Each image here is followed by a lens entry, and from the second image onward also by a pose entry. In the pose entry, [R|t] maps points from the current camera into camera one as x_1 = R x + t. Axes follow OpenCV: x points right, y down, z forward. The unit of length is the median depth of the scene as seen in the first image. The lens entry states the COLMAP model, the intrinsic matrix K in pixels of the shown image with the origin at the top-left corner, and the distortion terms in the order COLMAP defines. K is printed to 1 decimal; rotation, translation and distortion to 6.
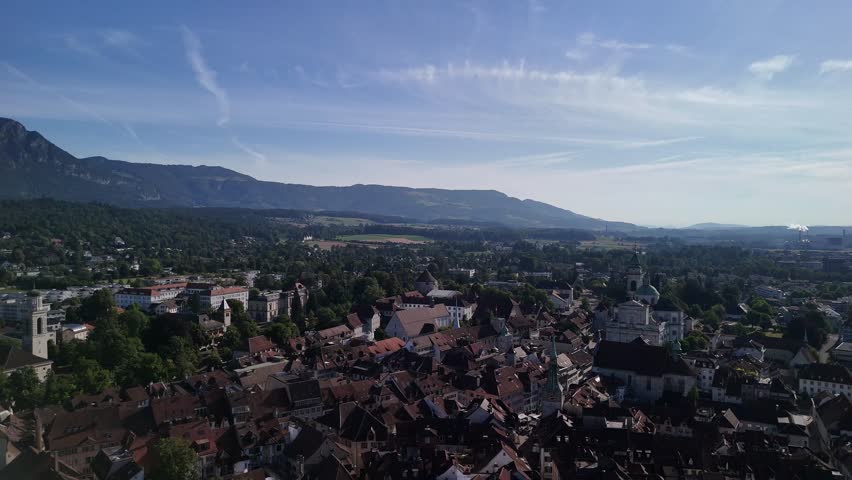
lens RADIAL K [[612.1, 0, 426.0], [0, 612.1, 240.0], [0, 0, 1]] dist [0.099071, -0.133988]
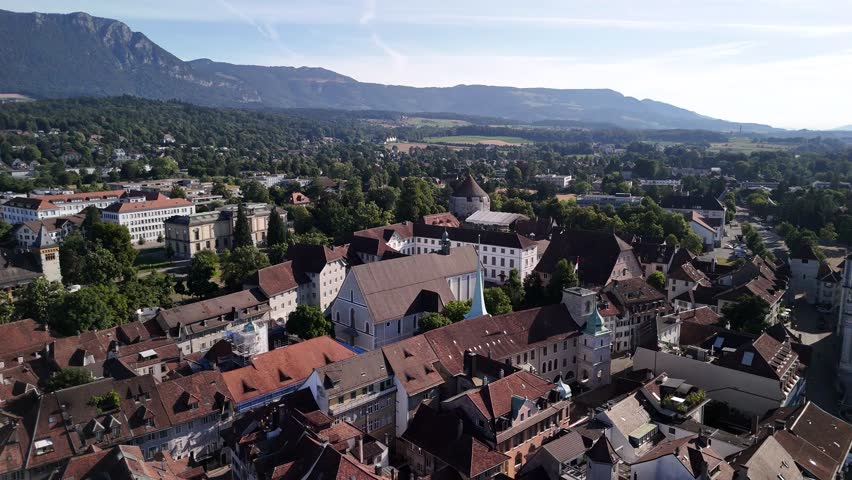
lens RADIAL K [[612.1, 0, 426.0], [0, 612.1, 240.0], [0, 0, 1]] dist [0.099071, -0.133988]
pose [[0.985602, 0.028214, -0.166713, 0.019874], [-0.002367, 0.988185, 0.153249, 0.006528], [0.169067, -0.150647, 0.974024, 0.138420]]
